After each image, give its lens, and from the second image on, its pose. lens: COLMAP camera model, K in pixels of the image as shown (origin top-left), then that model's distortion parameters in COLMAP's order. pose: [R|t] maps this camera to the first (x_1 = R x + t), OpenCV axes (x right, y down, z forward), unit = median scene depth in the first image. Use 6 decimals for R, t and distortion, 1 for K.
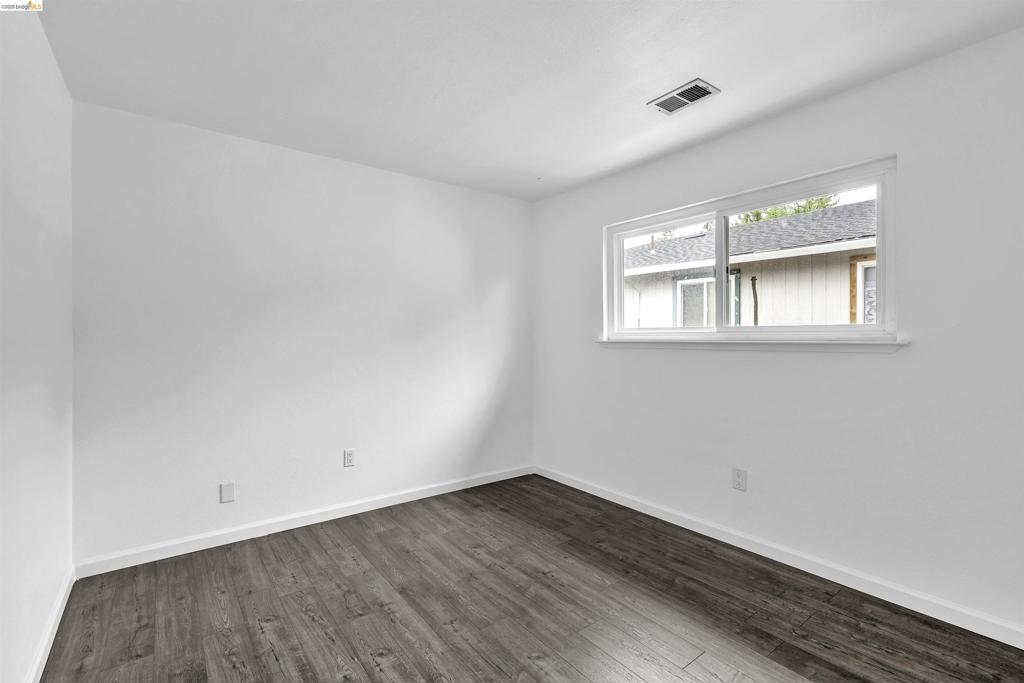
lens RADIAL K [[462.3, 0, 515.1], [0, 462.3, 326.5], [0, 0, 1]] dist [-0.000075, -0.000352]
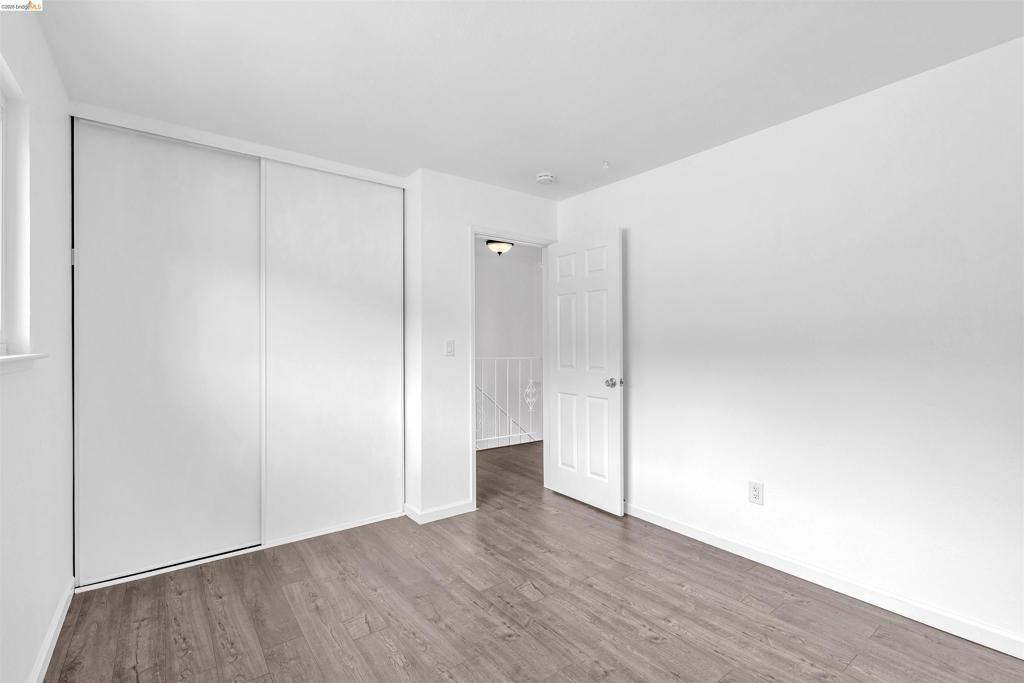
lens RADIAL K [[465.9, 0, 509.2], [0, 465.9, 340.5], [0, 0, 1]] dist [-0.001509, -0.000349]
pose [[-0.999889, 0.004735, 0.014130, 0.025497], [0.004392, 0.999697, -0.024212, 0.030346], [-0.014240, -0.024147, -0.999607, 1.616820]]
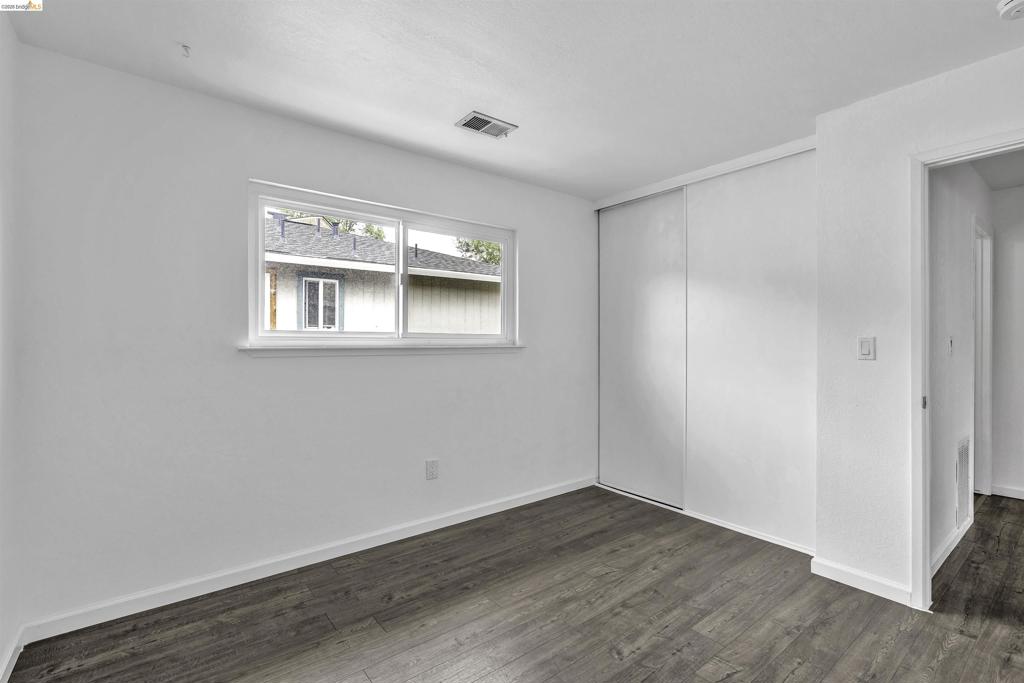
lens RADIAL K [[465.9, 0, 509.2], [0, 465.9, 340.5], [0, 0, 1]] dist [-0.001509, -0.000349]
pose [[-0.004328, 0.002862, 0.999987, -0.755356], [-0.020461, 0.999786, -0.002950, 0.018212], [-0.999781, -0.020473, -0.004269, 0.962092]]
